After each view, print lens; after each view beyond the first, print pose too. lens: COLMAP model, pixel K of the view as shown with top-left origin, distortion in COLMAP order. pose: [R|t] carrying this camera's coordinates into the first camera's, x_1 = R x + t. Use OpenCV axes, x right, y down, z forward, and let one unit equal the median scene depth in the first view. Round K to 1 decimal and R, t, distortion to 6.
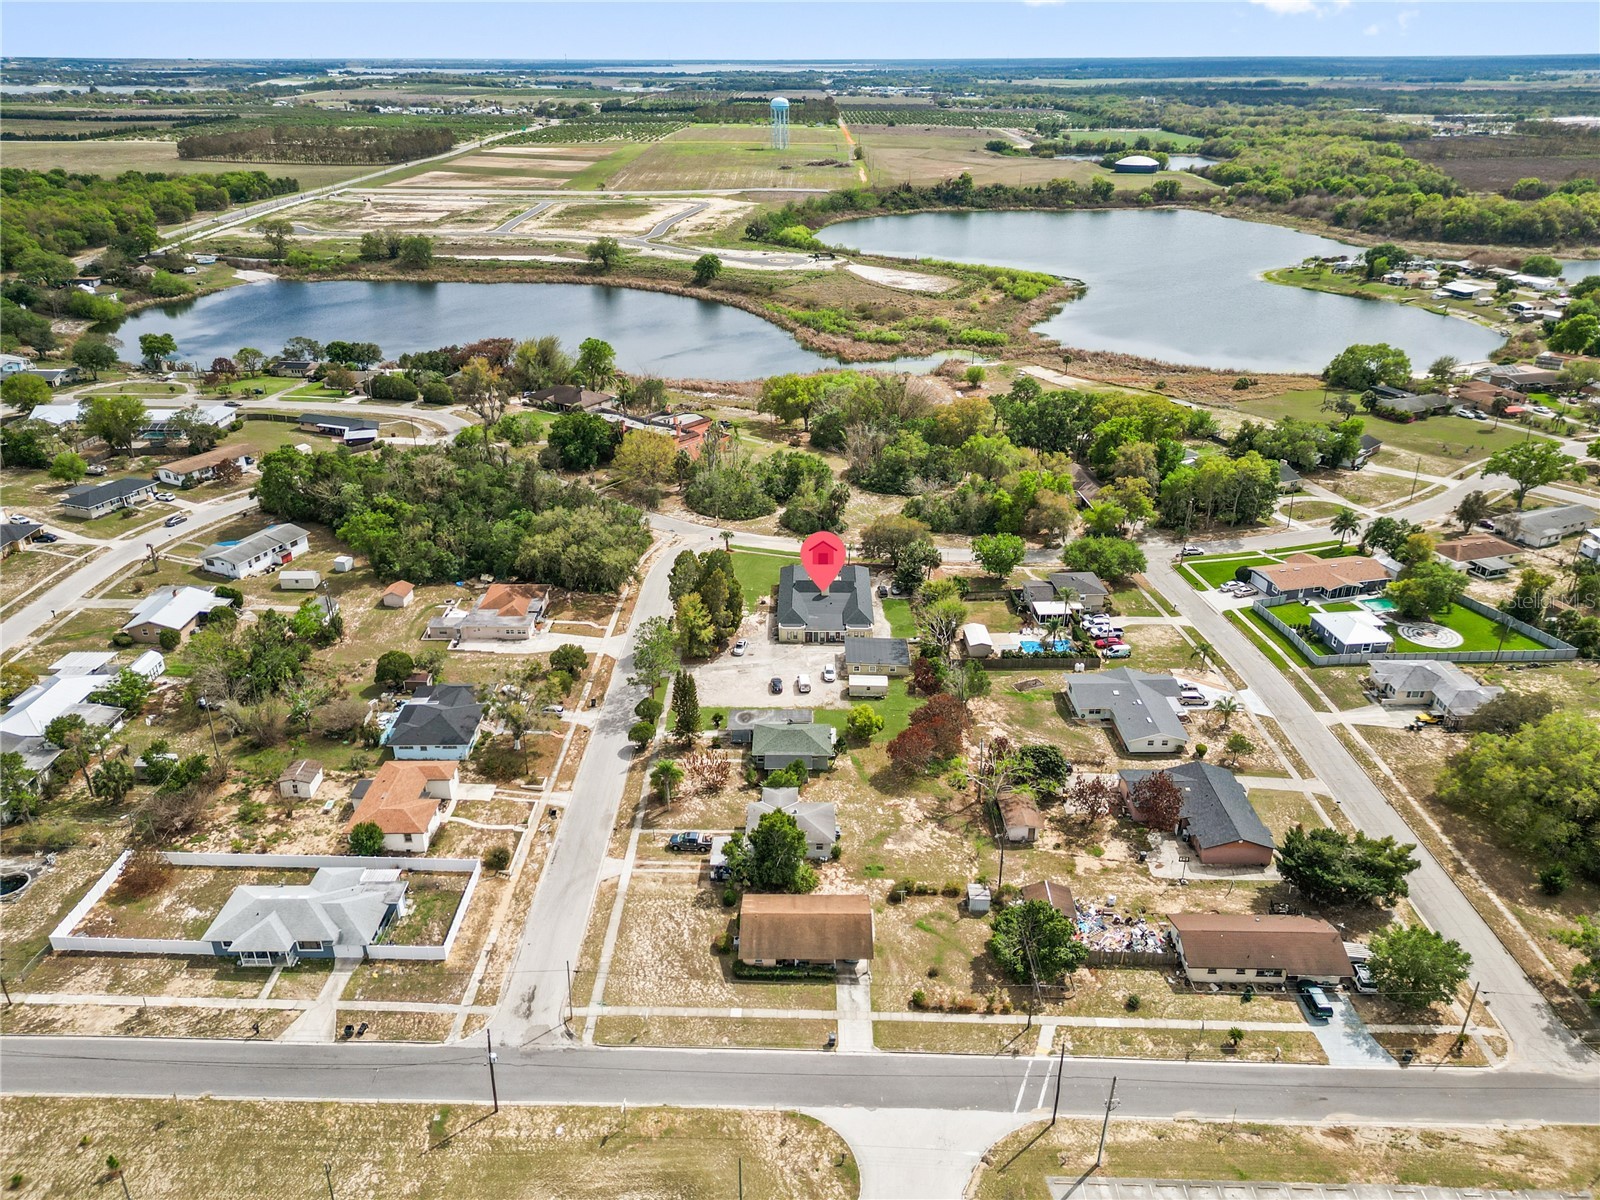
lens RADIAL K [[1123.0, 0, 798.7], [0, 1123.0, 591.6], [0, 0, 1]] dist [0.081433, -0.080806]
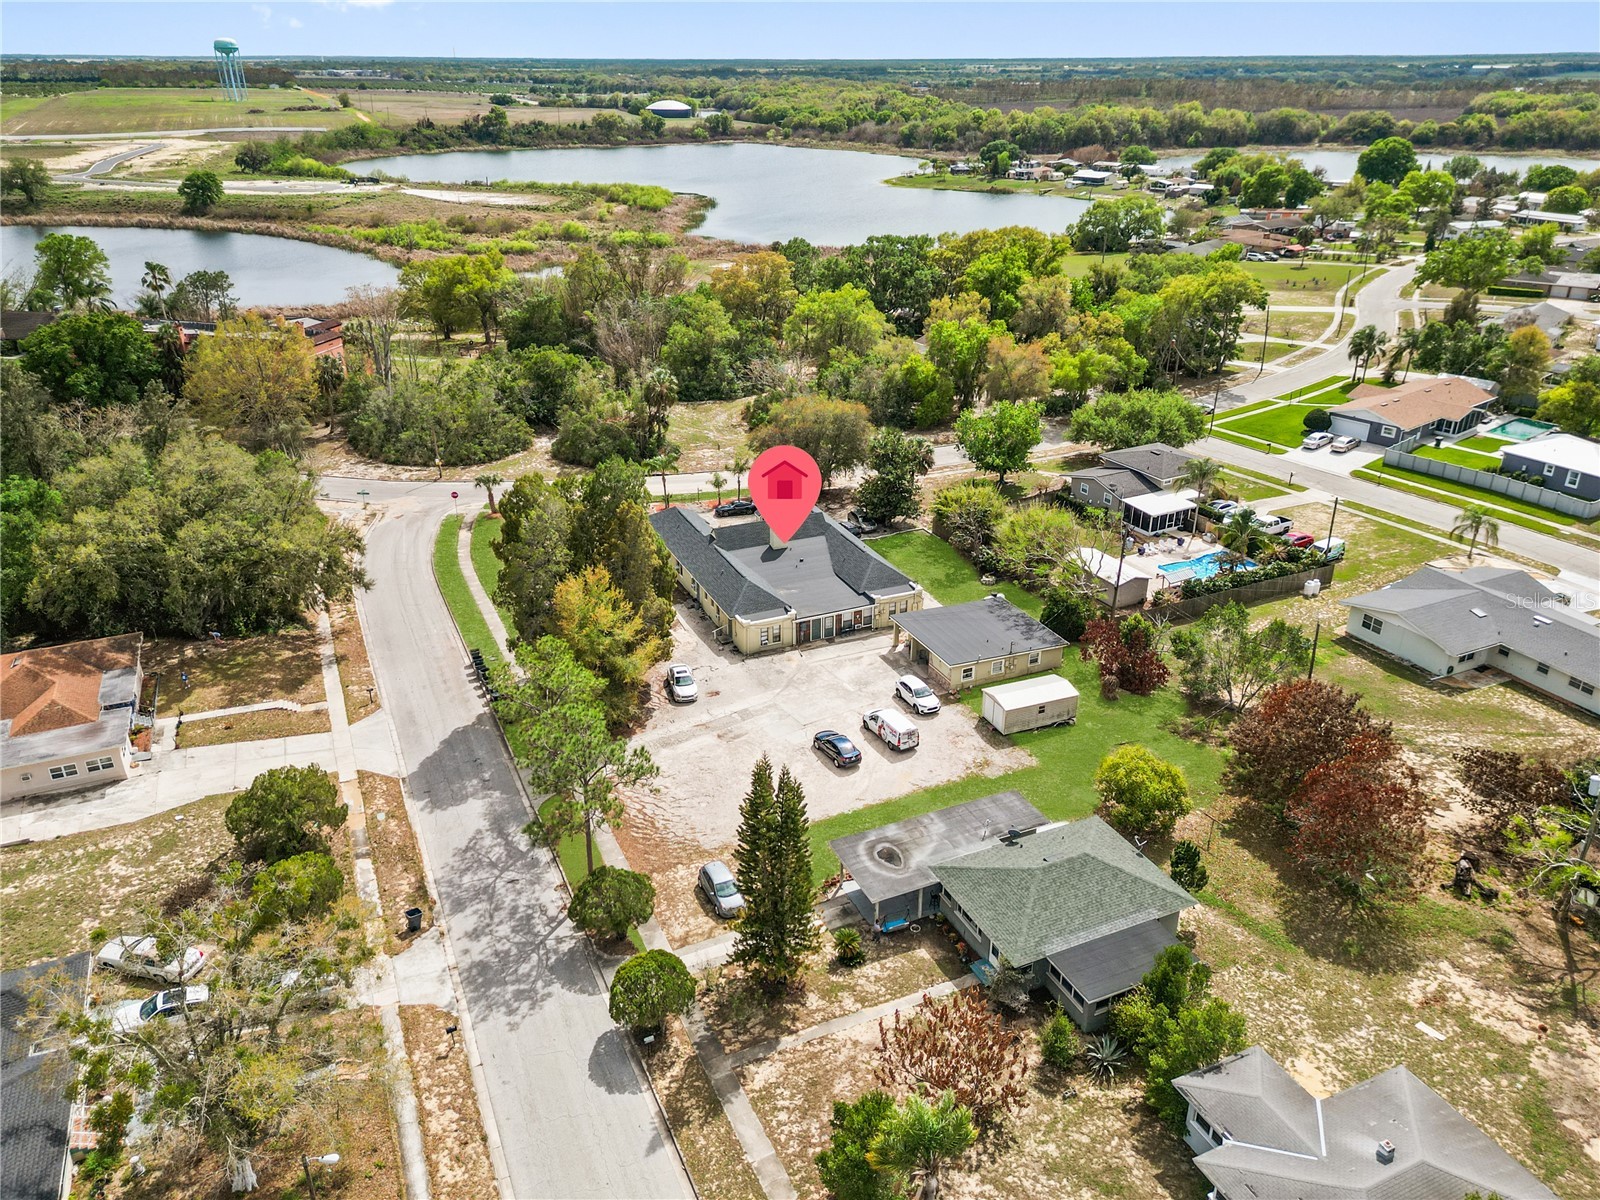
lens RADIAL K [[1137.6, 0, 800.0], [0, 1137.6, 600.0], [0, 0, 1]] dist [0.057223, -0.054492]
pose [[0.907500, -0.177467, 0.380722, -0.164537], [0.176509, 0.983575, 0.037746, 0.008685], [-0.381168, 0.032947, 0.923919, 0.541809]]
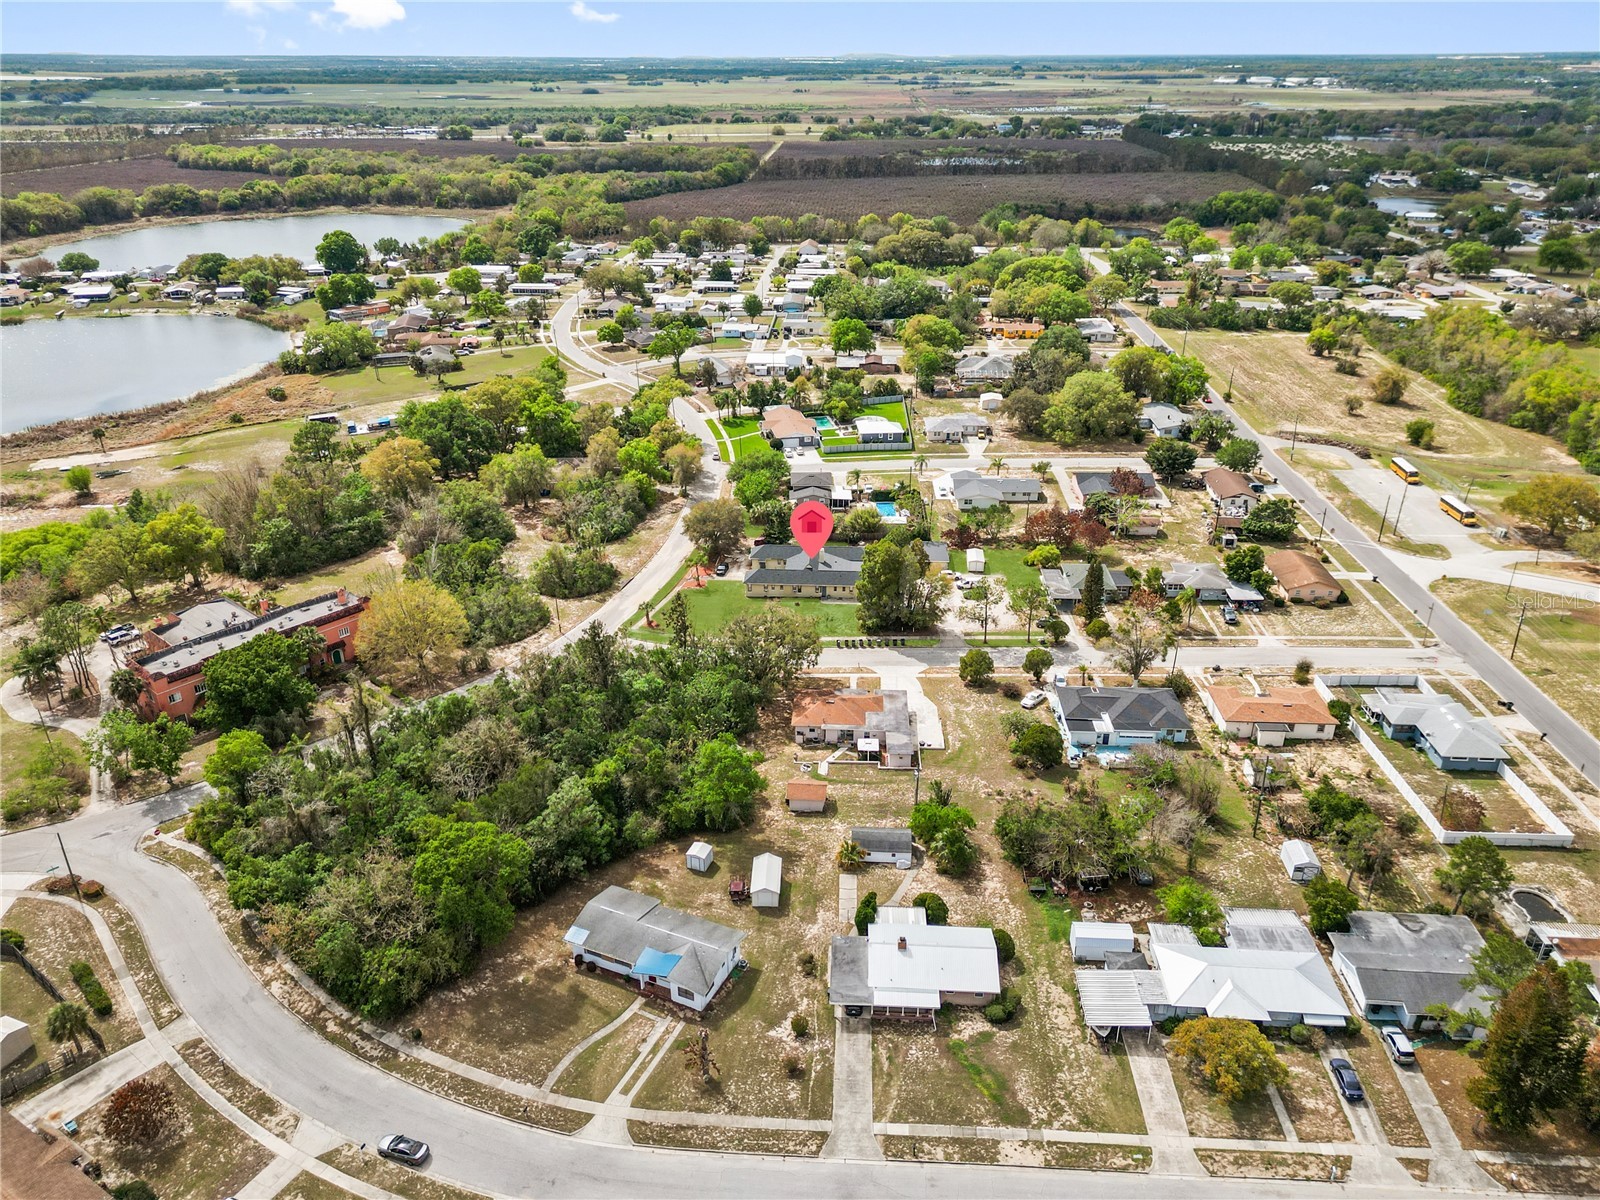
lens RADIAL K [[1123.0, 0, 798.7], [0, 1123.0, 591.6], [0, 0, 1]] dist [0.081433, -0.080806]
pose [[0.054406, -0.423871, 0.904087, -0.950064], [0.428725, 0.827638, 0.362229, -0.367410], [-0.901795, 0.367897, 0.226753, 0.797133]]
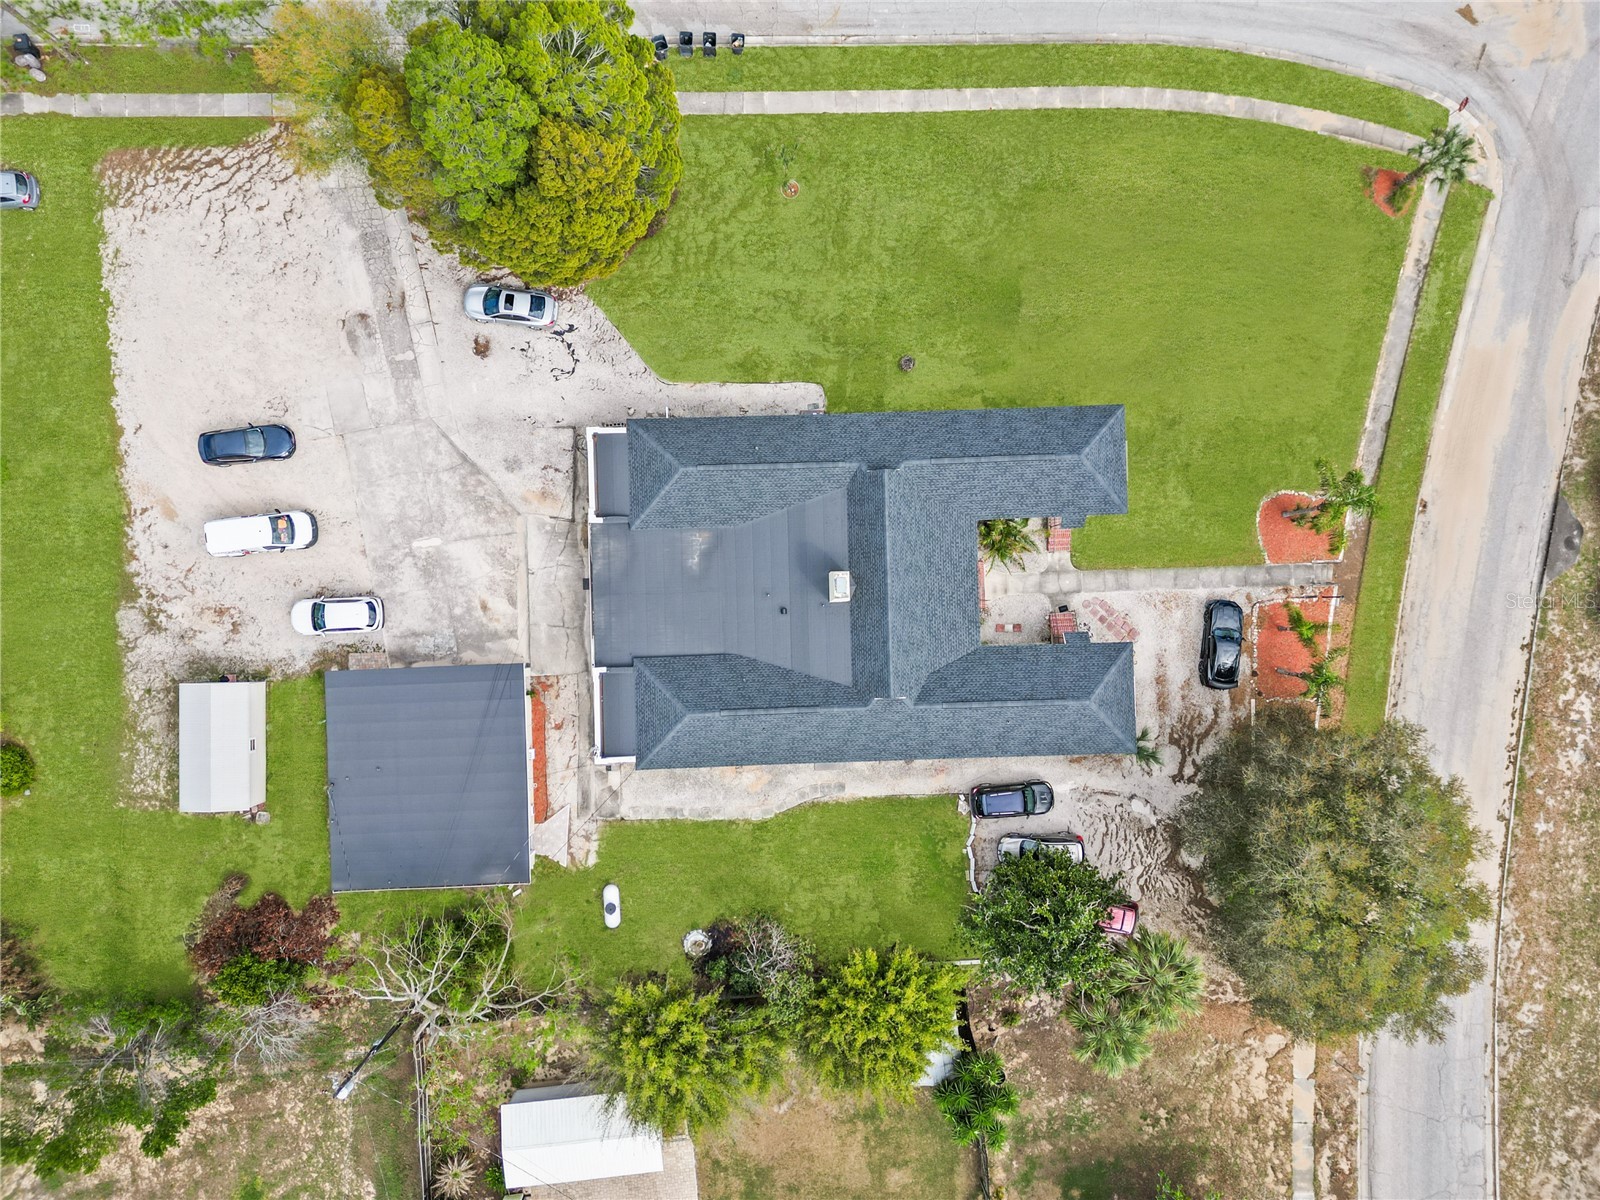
lens RADIAL K [[1114.3, 0, 799.5], [0, 1114.3, 603.0], [0, 0, 1]] dist [0.088134, -0.097237]
pose [[0.037352, 0.999133, -0.018394, 0.030167], [-0.448728, 0.033216, 0.893051, -0.229547], [0.892888, -0.025103, 0.449579, 0.879654]]
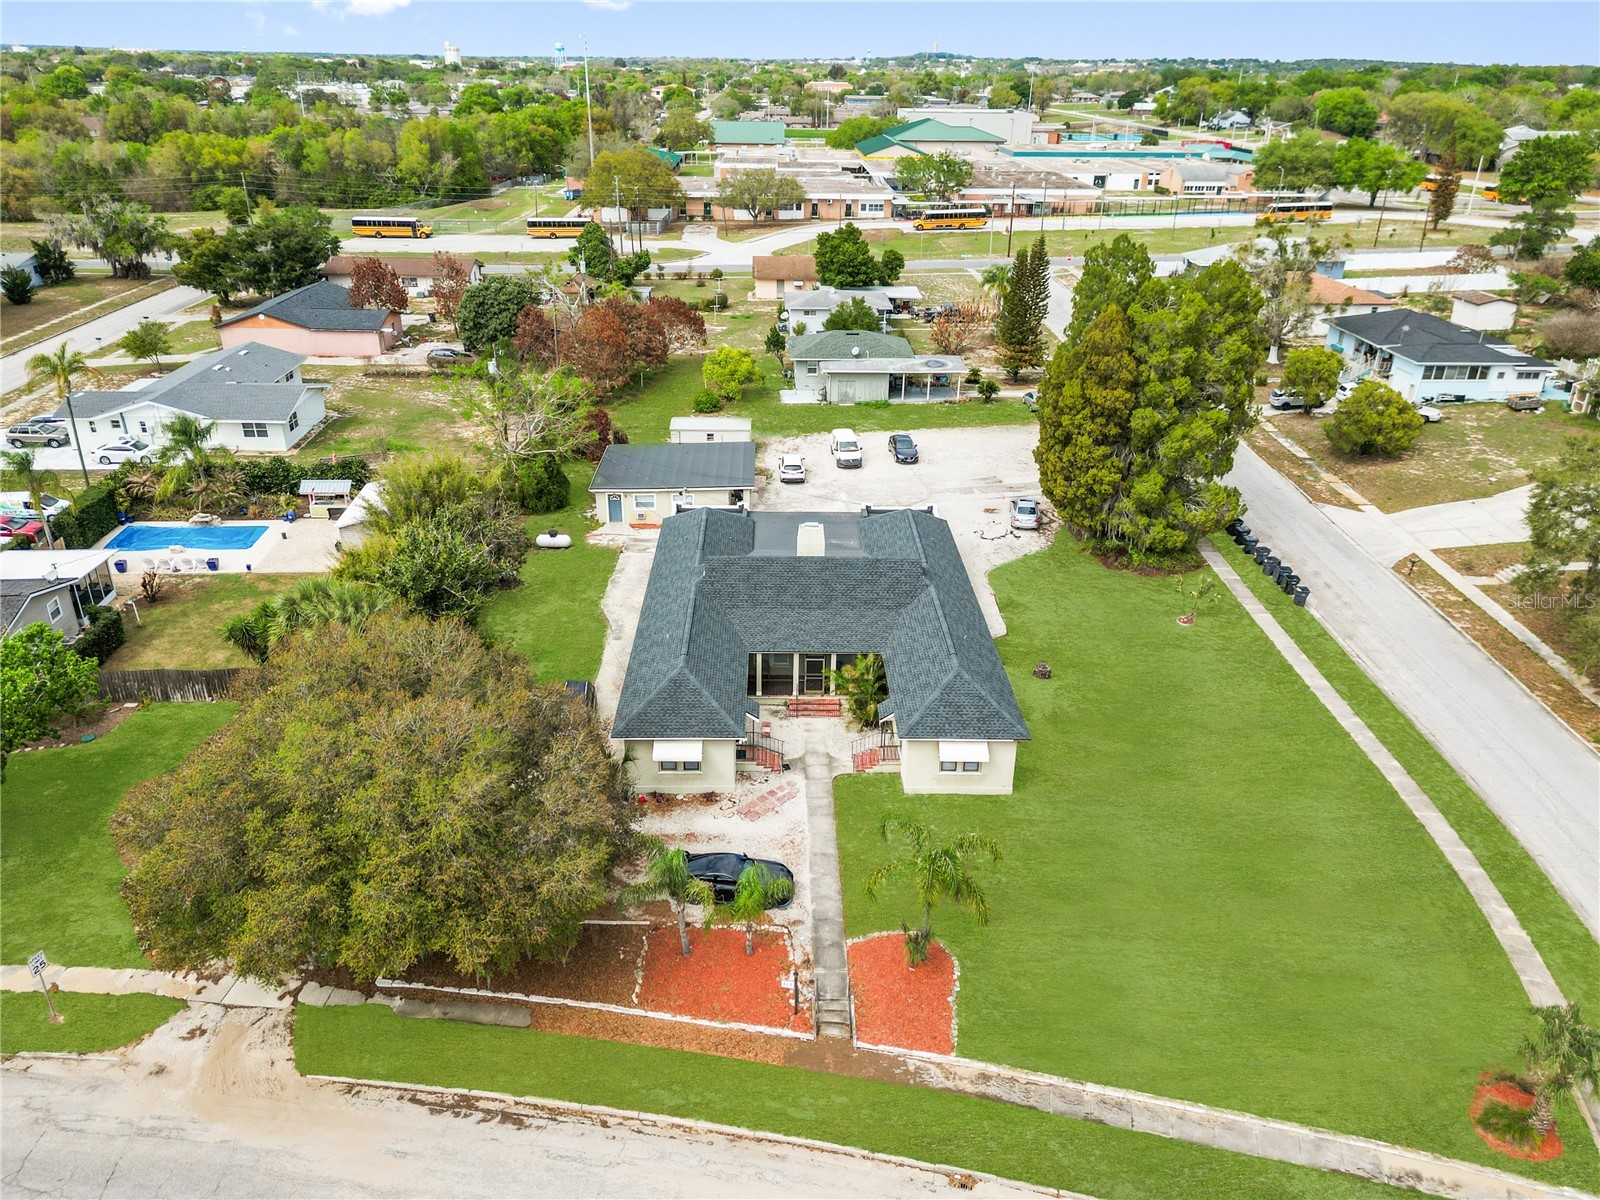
lens RADIAL K [[1124.2, 0, 800.0], [0, 1124.2, 600.0], [0, 0, 1]] dist [0.066548, -0.063521]
pose [[-0.999617, 0.001306, -0.027661, 0.032676], [-0.020597, 0.632609, 0.774197, -0.214859], [0.018510, 0.774470, -0.632340, 1.195722]]
